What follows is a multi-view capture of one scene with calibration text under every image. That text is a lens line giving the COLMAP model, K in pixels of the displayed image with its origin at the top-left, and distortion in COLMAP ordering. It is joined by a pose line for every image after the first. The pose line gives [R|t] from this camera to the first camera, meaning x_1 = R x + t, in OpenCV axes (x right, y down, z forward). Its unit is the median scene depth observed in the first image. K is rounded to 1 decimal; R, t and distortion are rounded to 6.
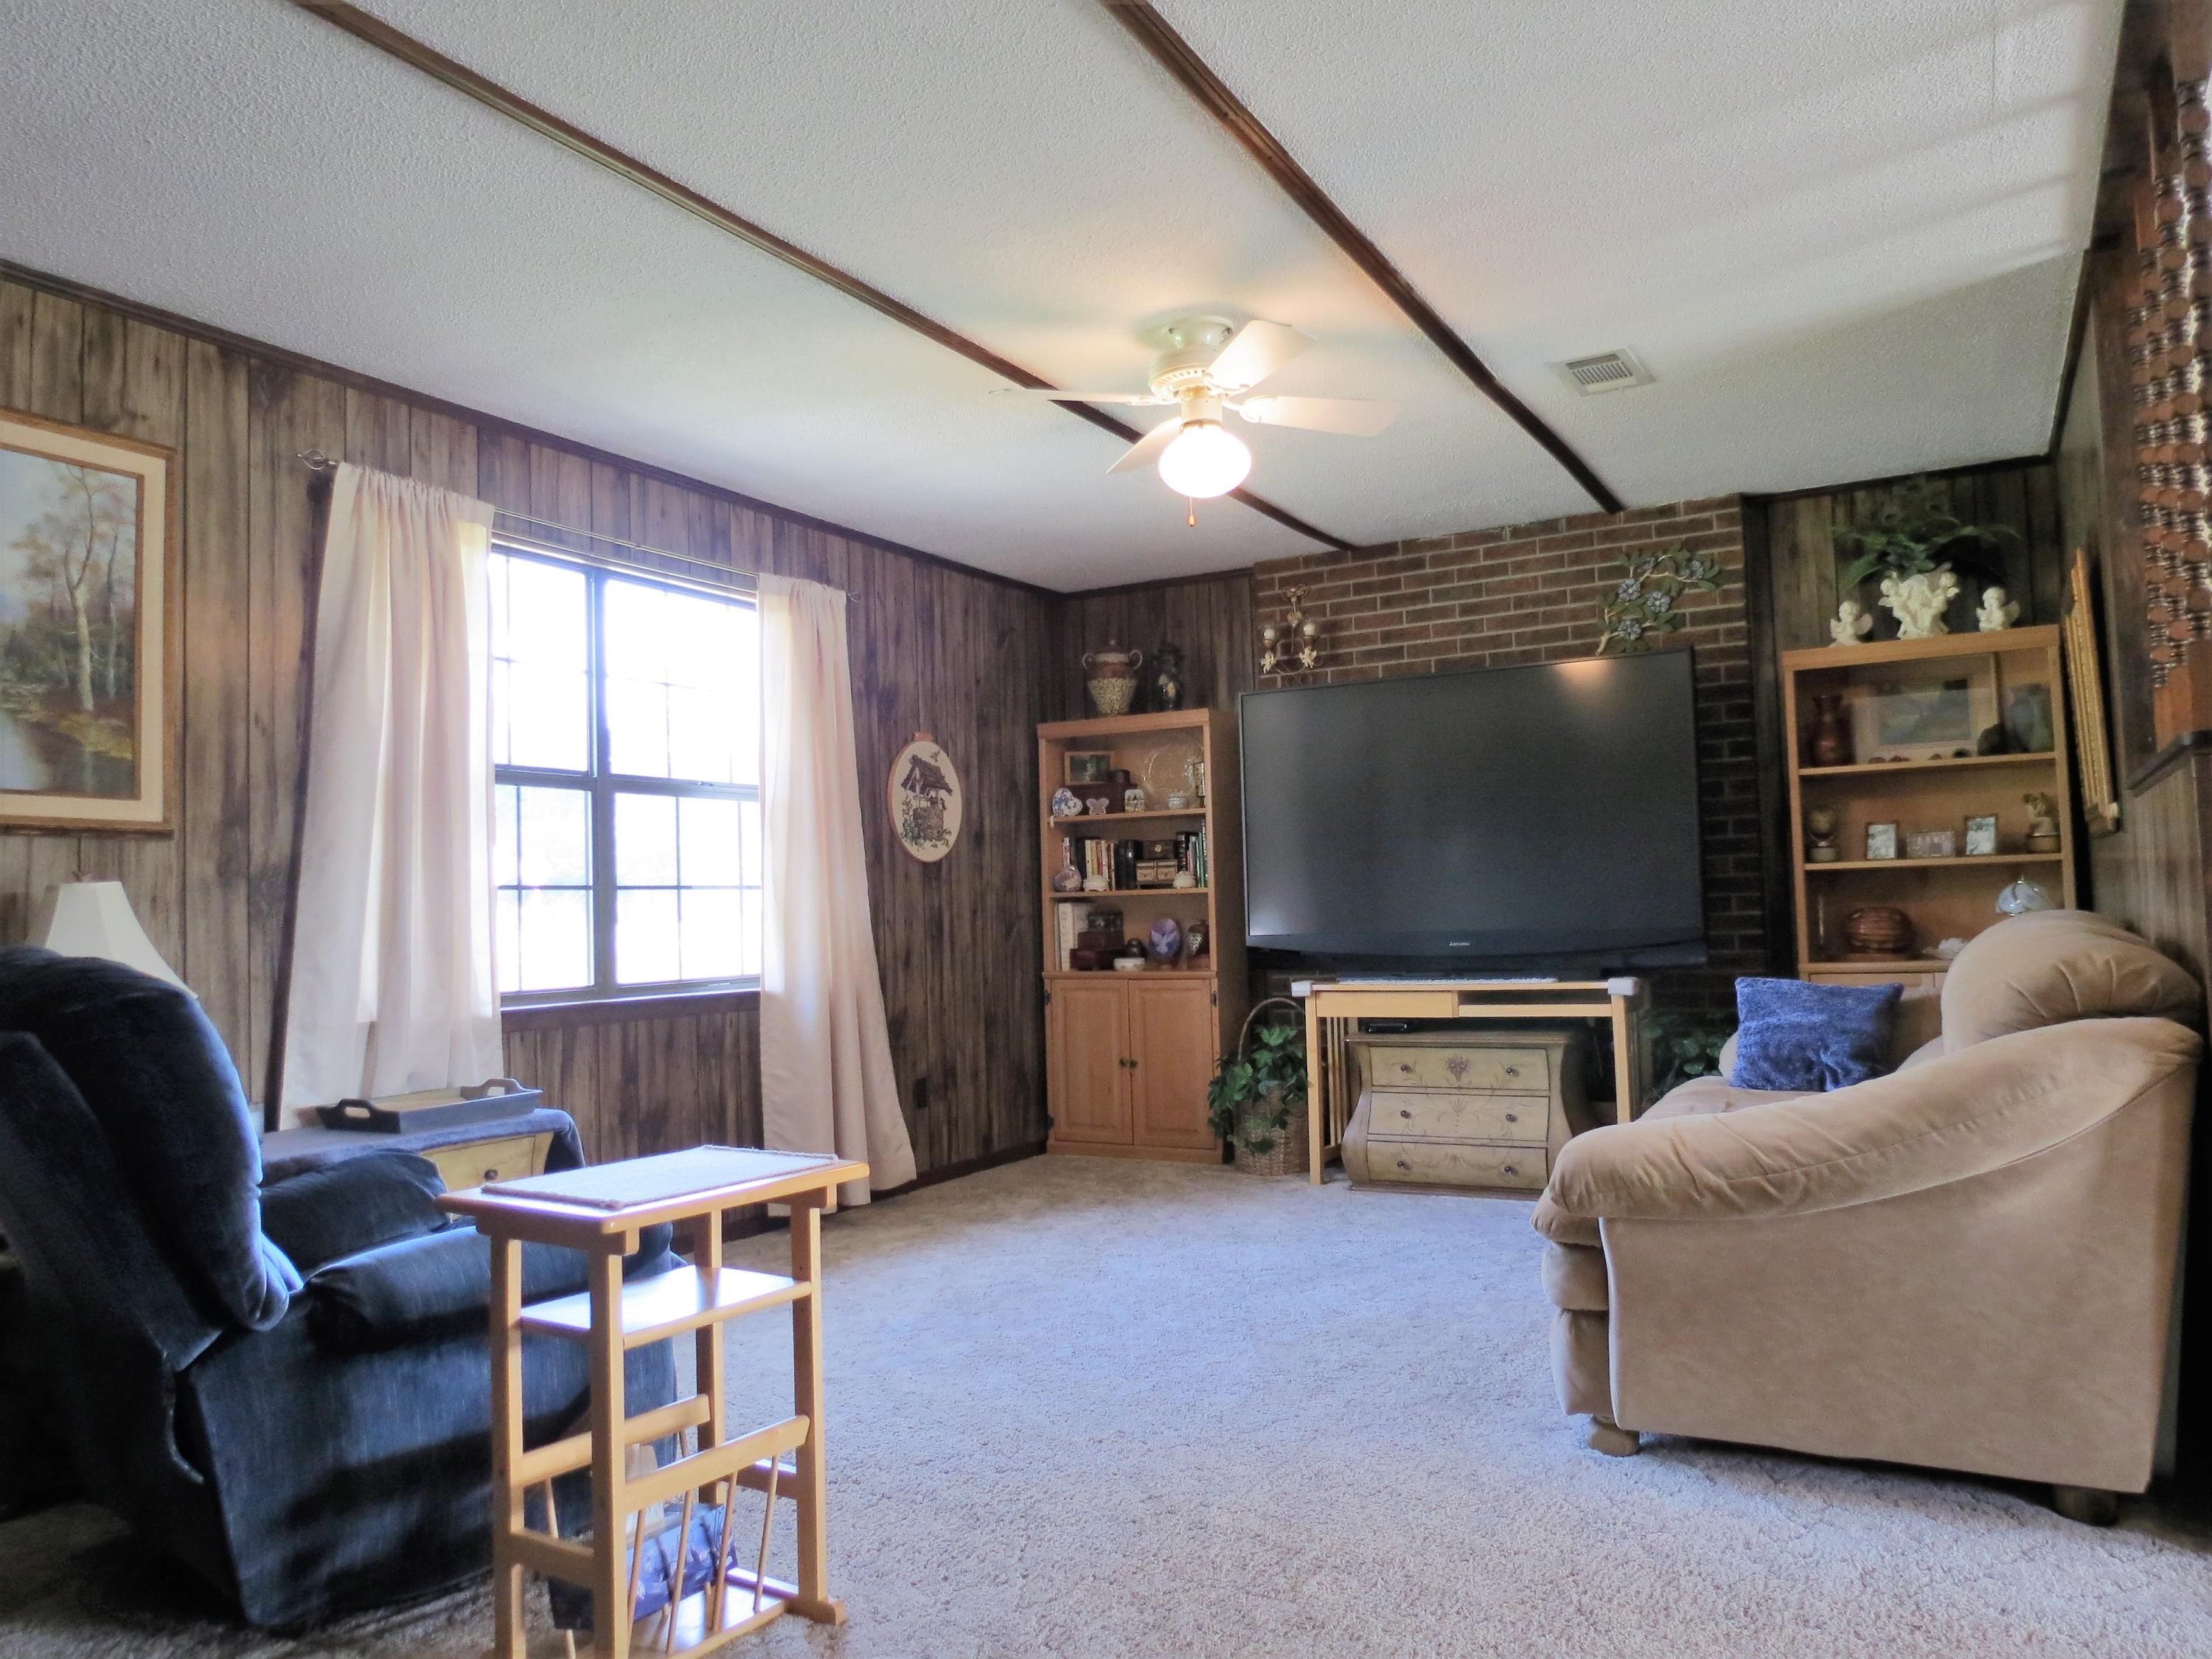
lens RADIAL K [[1570.9, 0, 1114.8], [0, 1570.9, 834.0], [0, 0, 1]] dist [-0.038127, 0.016951]
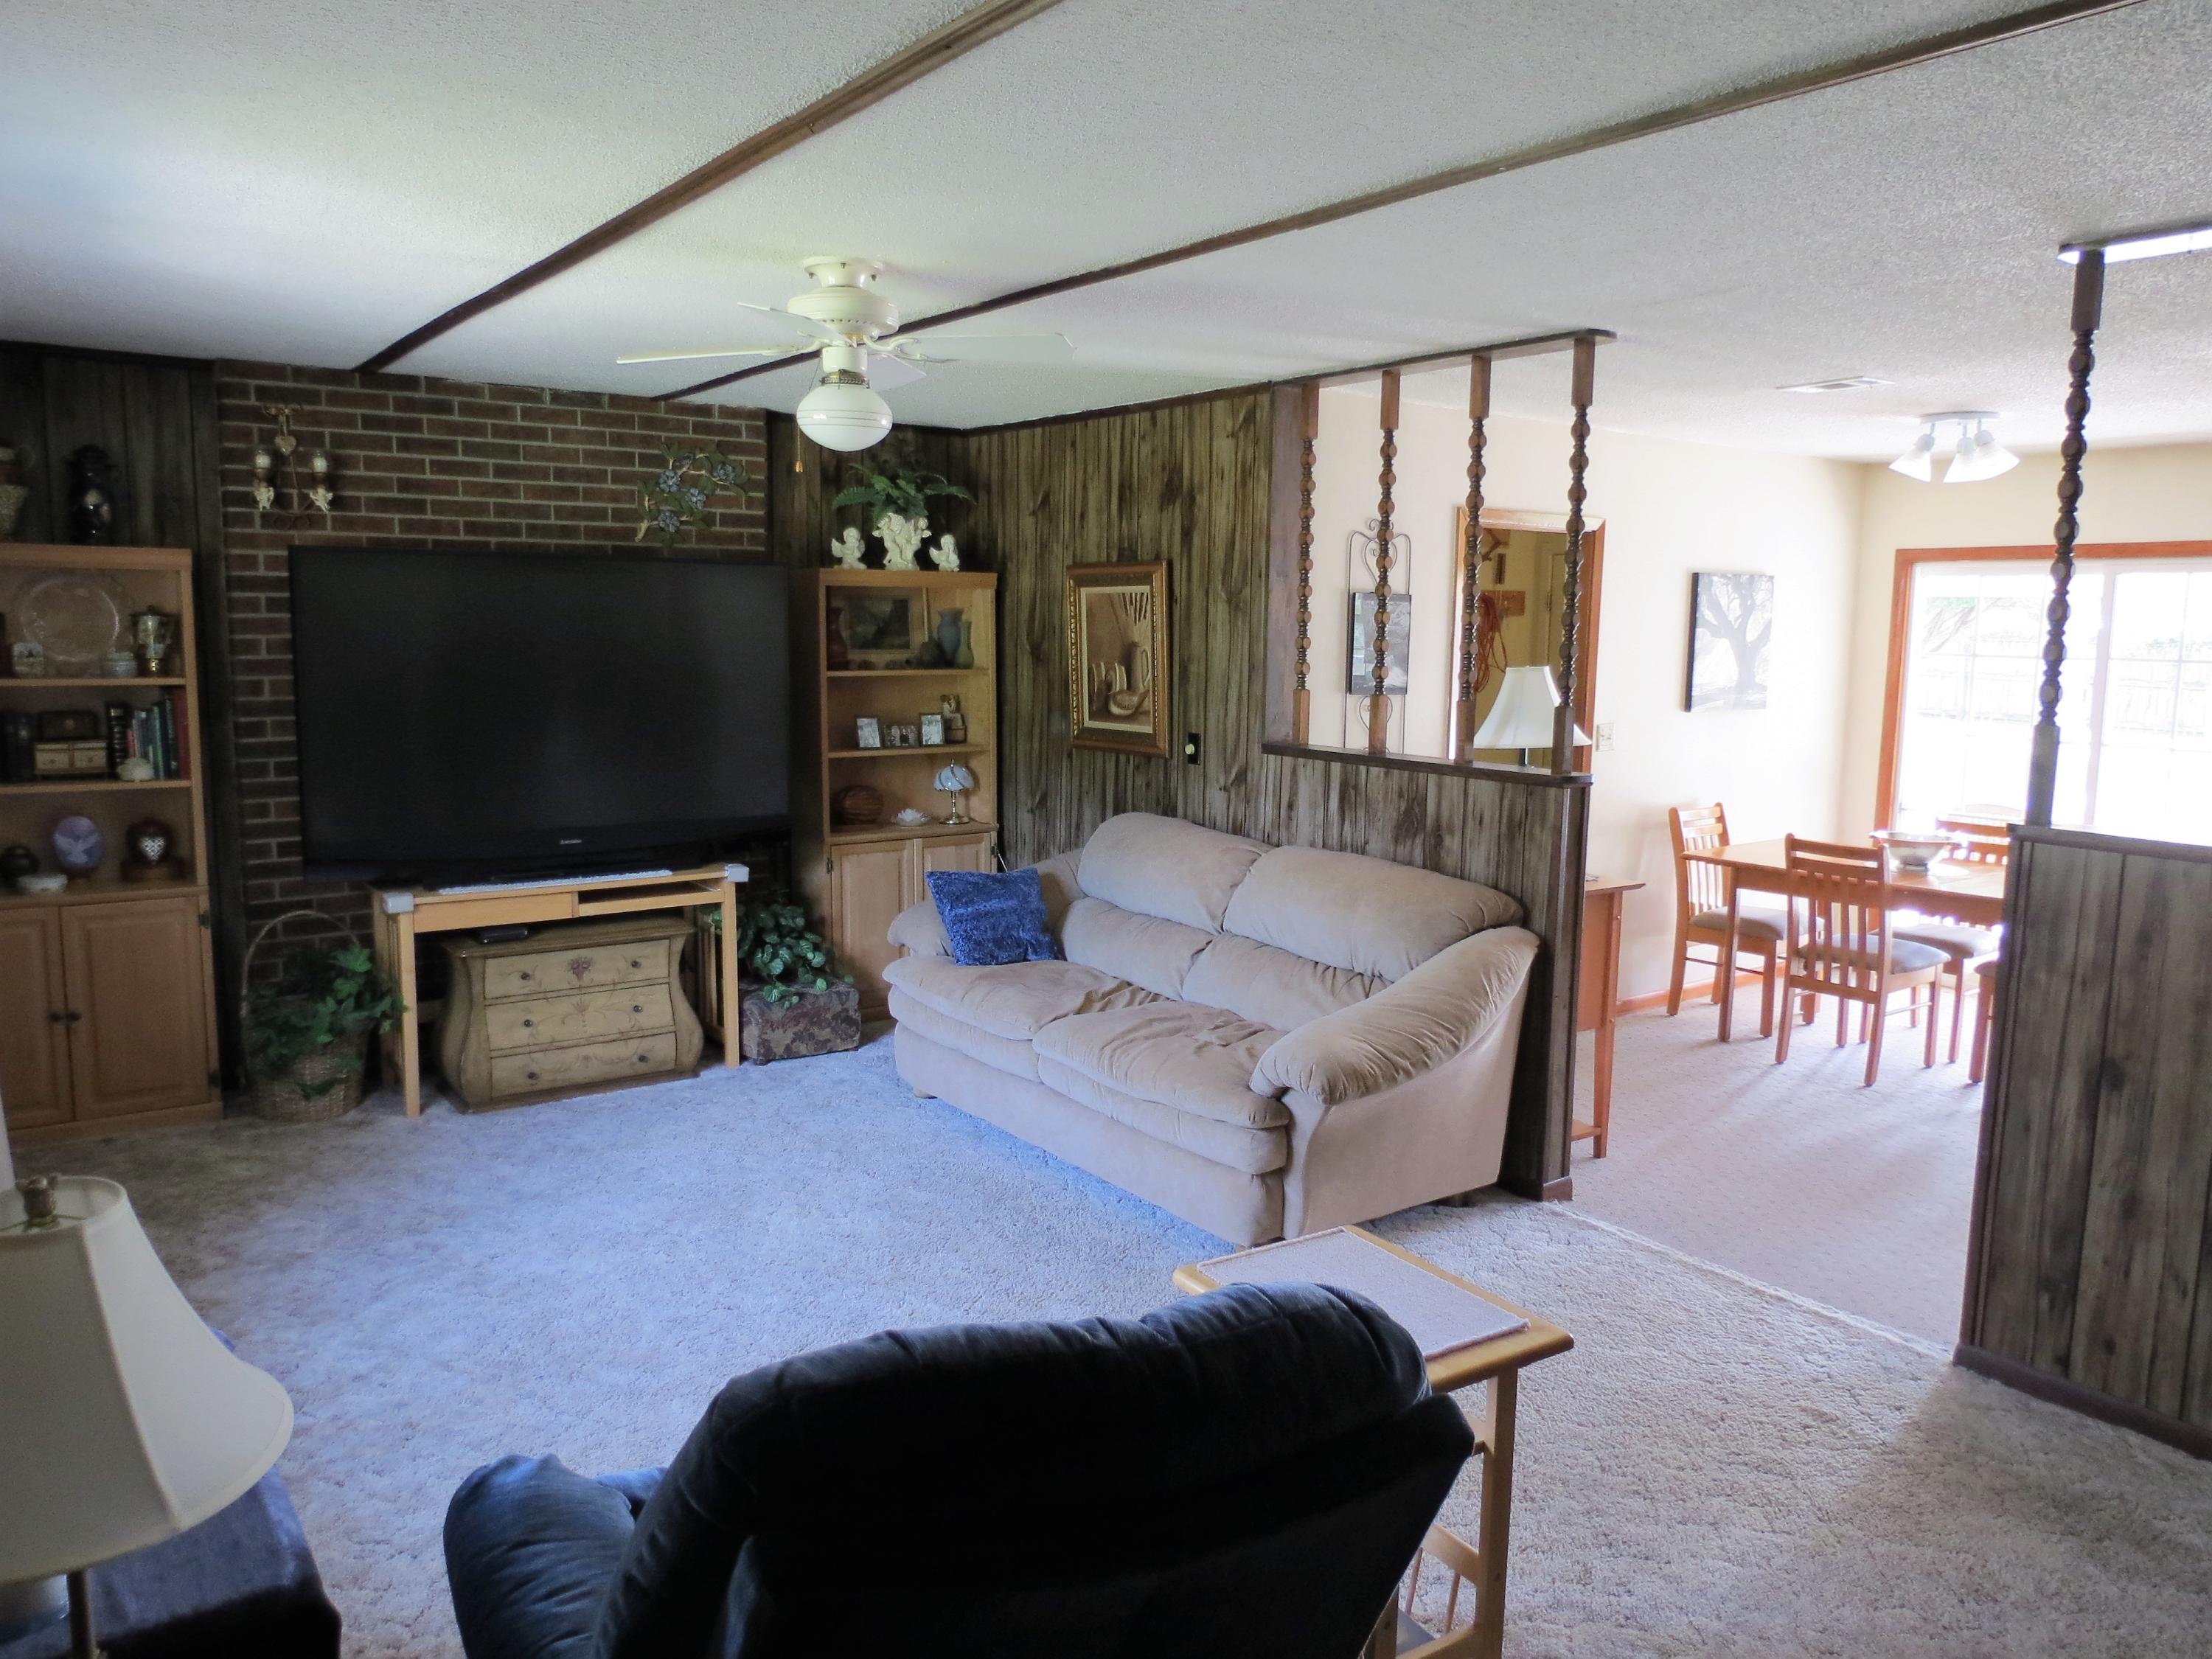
lens RADIAL K [[1570.9, 0, 1097.9], [0, 1570.9, 829.5], [0, 0, 1]] dist [-0.038127, 0.016951]
pose [[0.422069, -0.082023, 0.902846, -0.521570], [-0.073661, 0.989503, 0.124332, -0.082475], [-0.903566, -0.118981, 0.411596, 0.311349]]
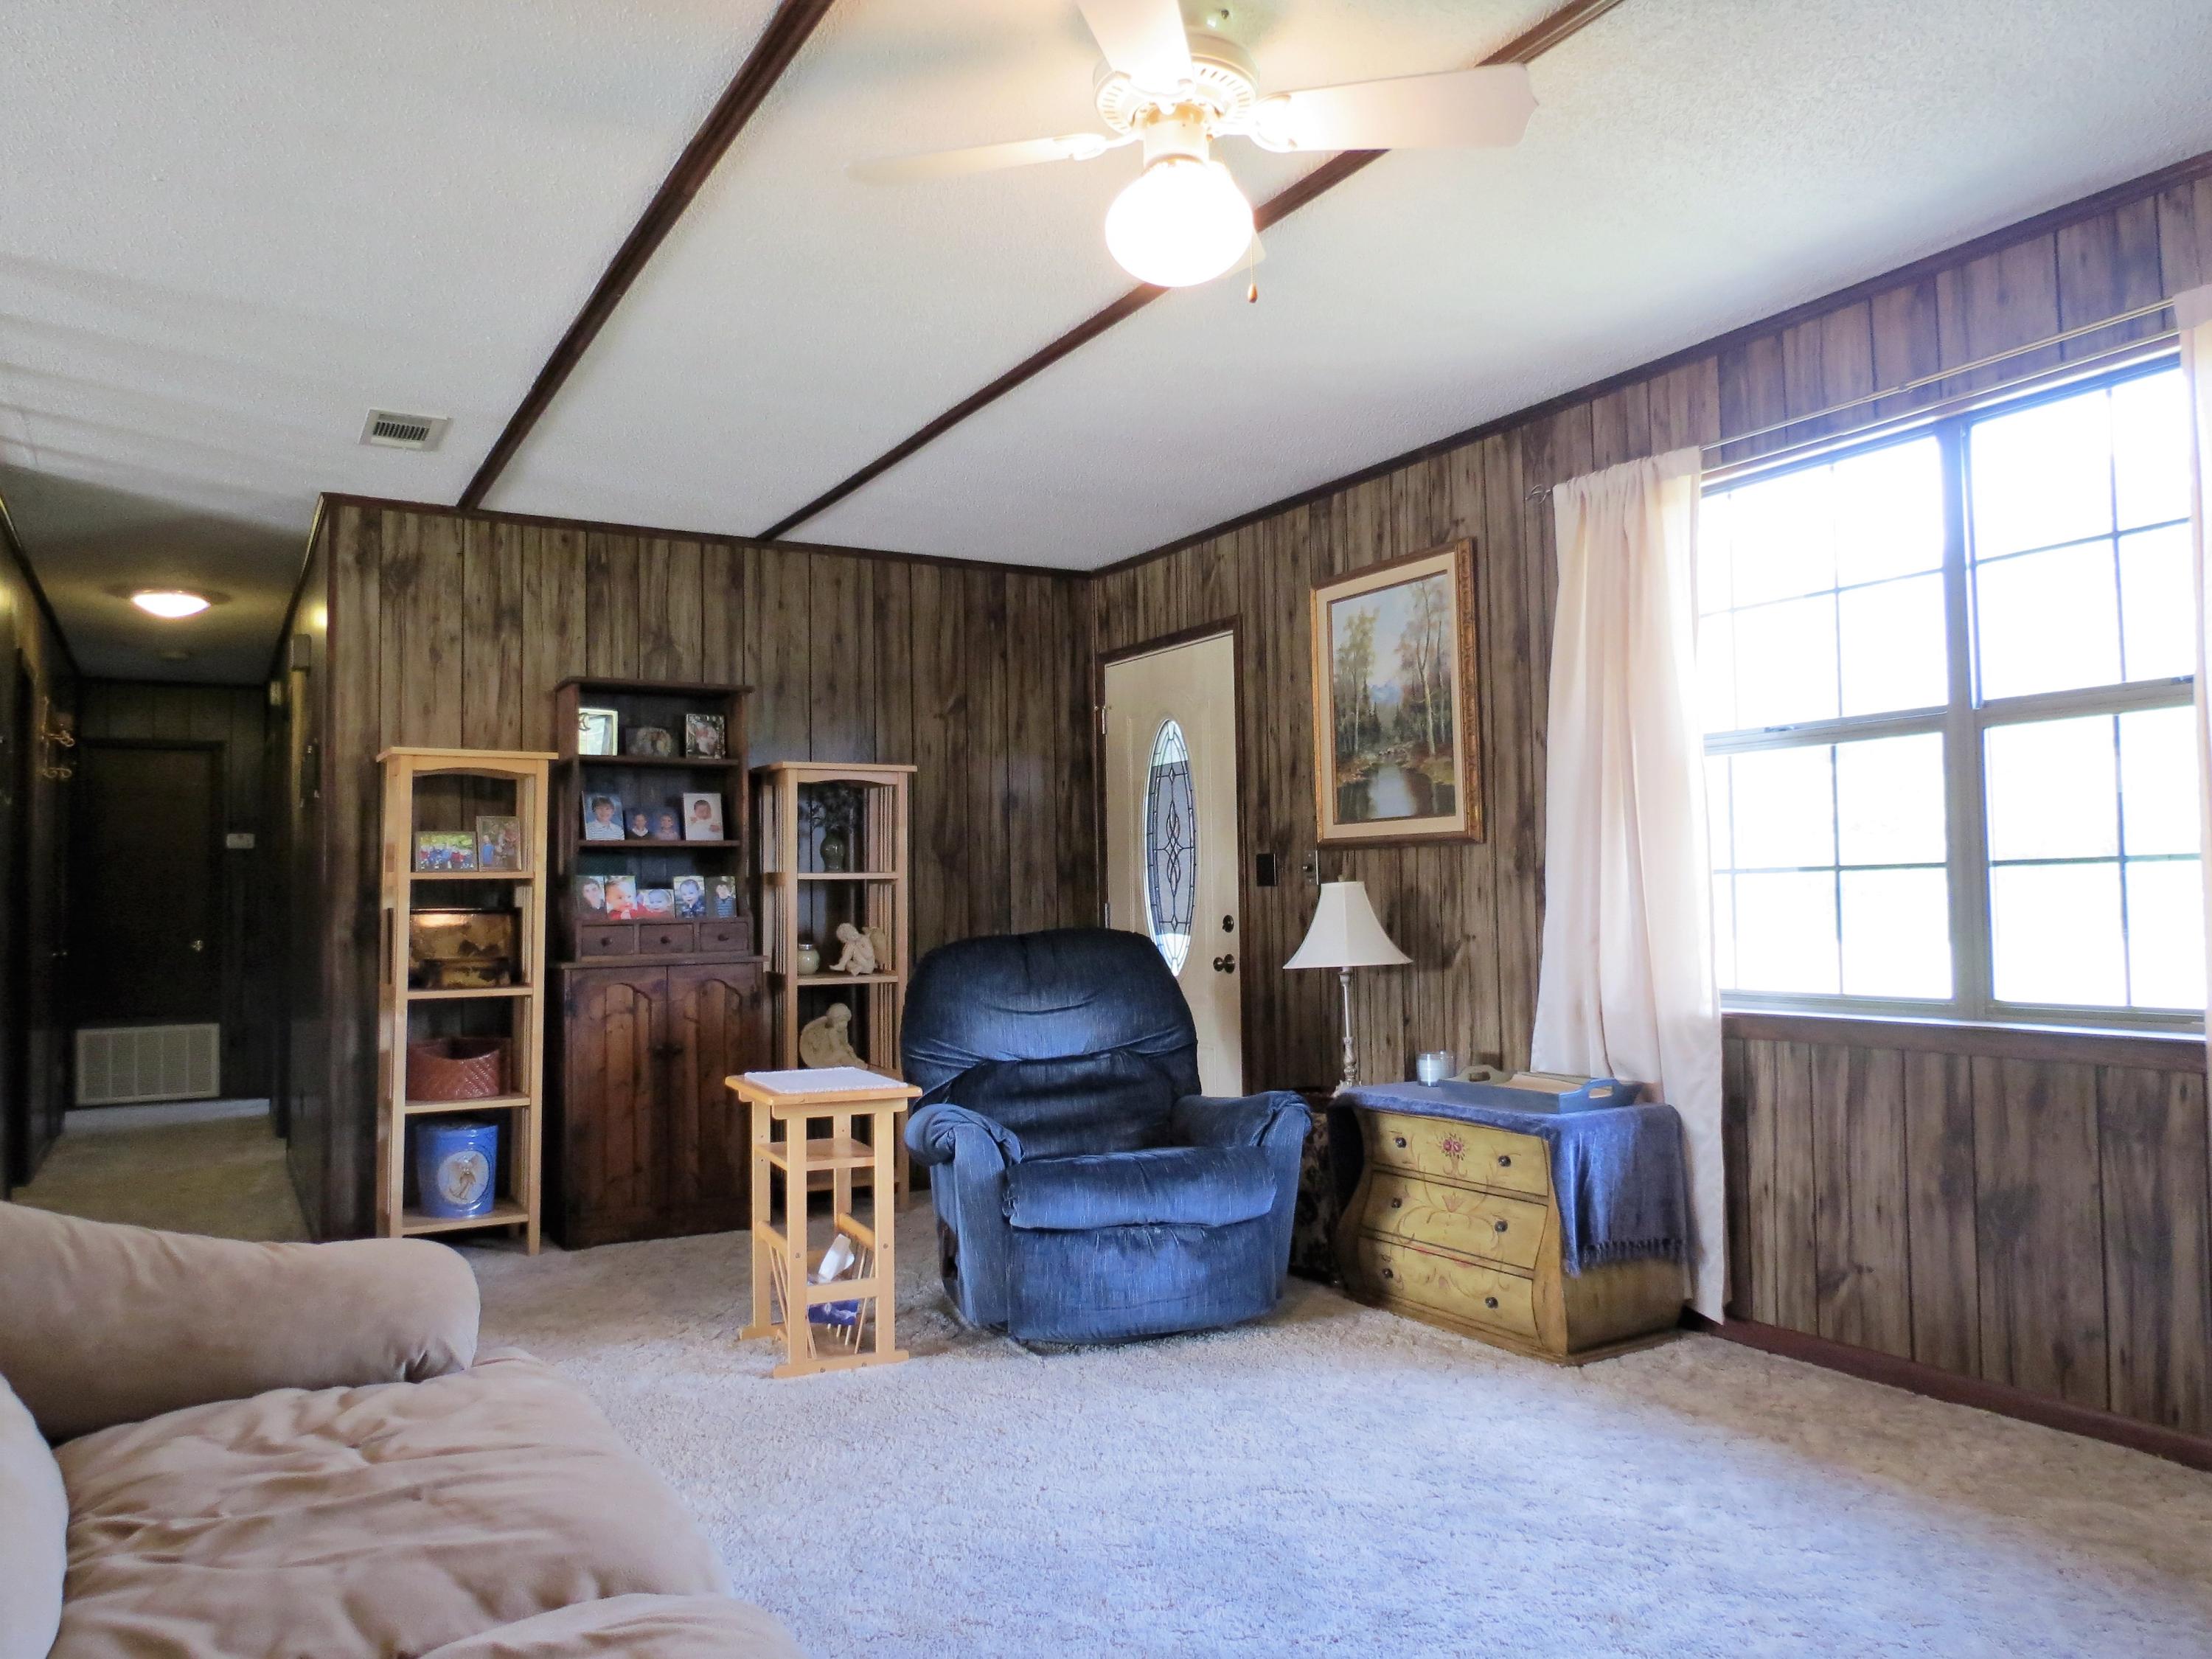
lens RADIAL K [[1570.9, 0, 1097.6], [0, 1570.9, 821.1], [0, 0, 1]] dist [-0.038127, 0.016951]
pose [[-0.515178, -0.002344, -0.857080, 0.426579], [0.079524, 0.995552, -0.050523, 0.016652], [0.853386, -0.094187, -0.512700, 0.896165]]
